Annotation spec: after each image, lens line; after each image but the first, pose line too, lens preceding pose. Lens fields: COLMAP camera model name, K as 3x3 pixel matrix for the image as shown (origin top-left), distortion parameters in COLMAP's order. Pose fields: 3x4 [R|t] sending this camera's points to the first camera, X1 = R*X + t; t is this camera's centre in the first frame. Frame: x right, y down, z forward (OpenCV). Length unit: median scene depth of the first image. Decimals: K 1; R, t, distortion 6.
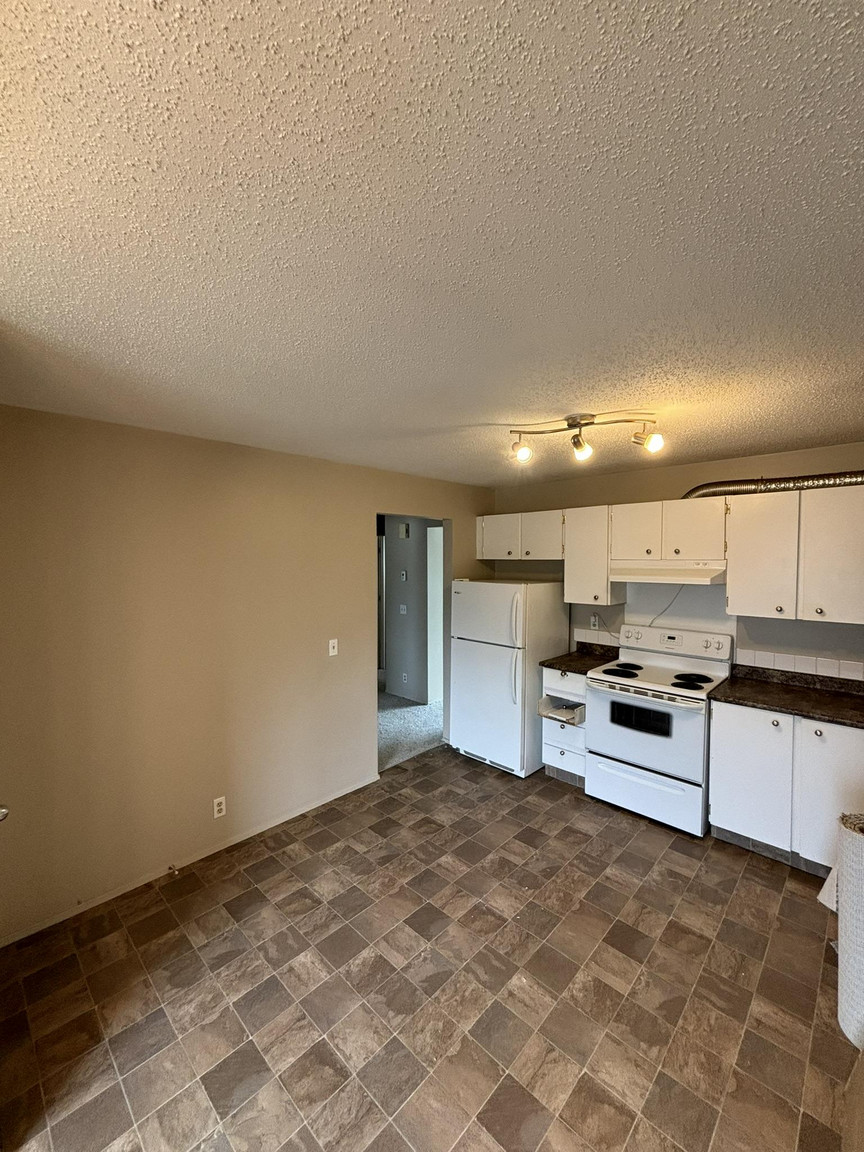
lens RADIAL K [[465.4, 0, 433.5], [0, 465.4, 570.2], [0, 0, 1]] dist [0.001009, -0.000585]
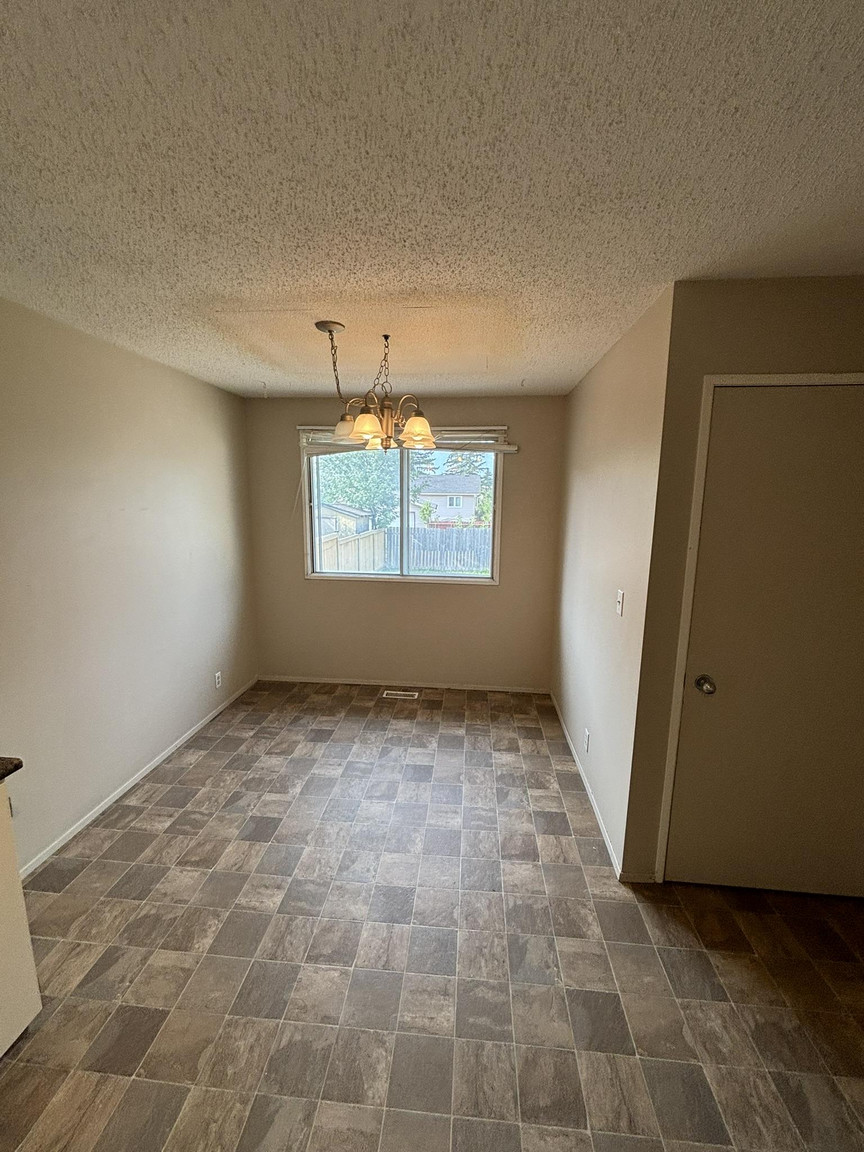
lens RADIAL K [[465.4, 0, 438.1], [0, 465.4, 585.0], [0, 0, 1]] dist [0.001009, -0.000585]
pose [[-0.778302, 0.114017, -0.617452, 0.218222], [-0.021415, 0.977983, 0.207584, 0.008383], [0.627525, 0.174786, -0.758724, 0.902017]]
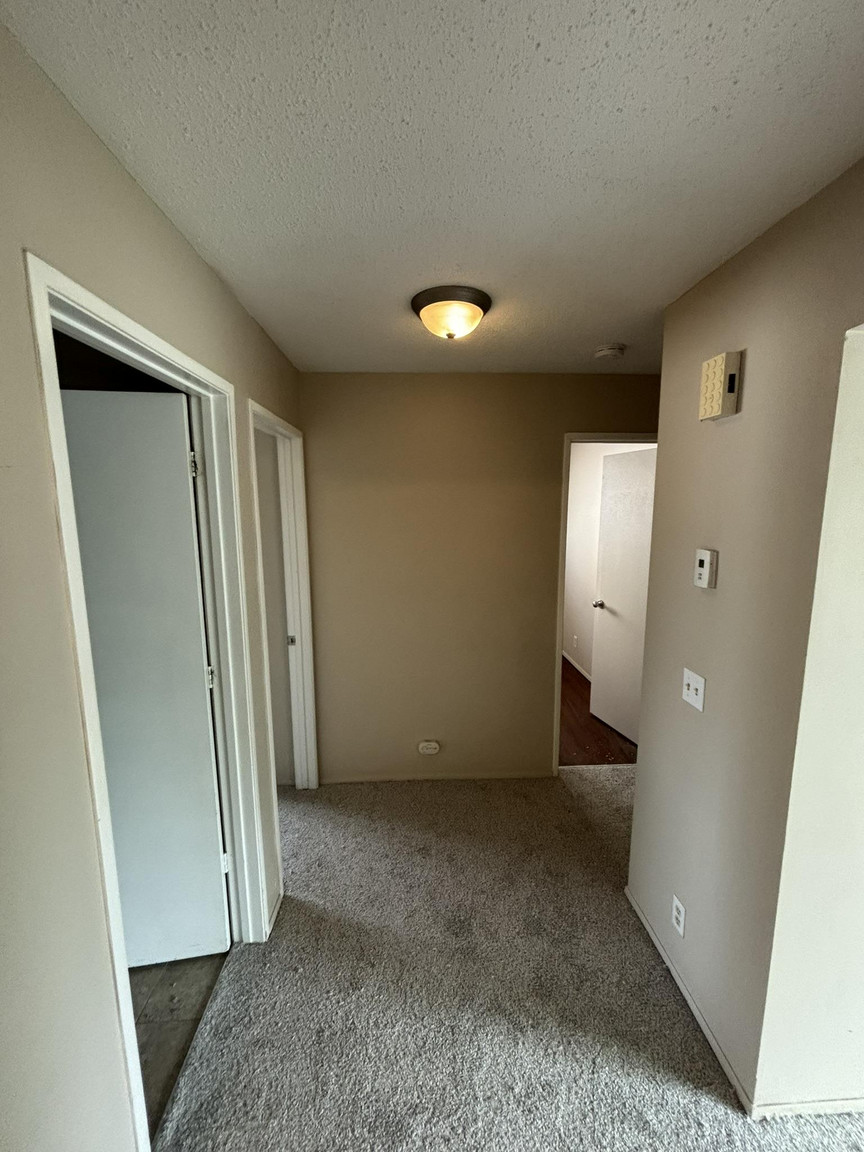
lens RADIAL K [[465.4, 0, 433.2], [0, 465.4, 575.9], [0, 0, 1]] dist [0.001009, -0.000585]
pose [[0.727402, 0.106120, -0.677957, 0.007085], [-0.016428, 0.990380, 0.137398, -0.042365], [0.686015, -0.088806, 0.722147, 1.721683]]
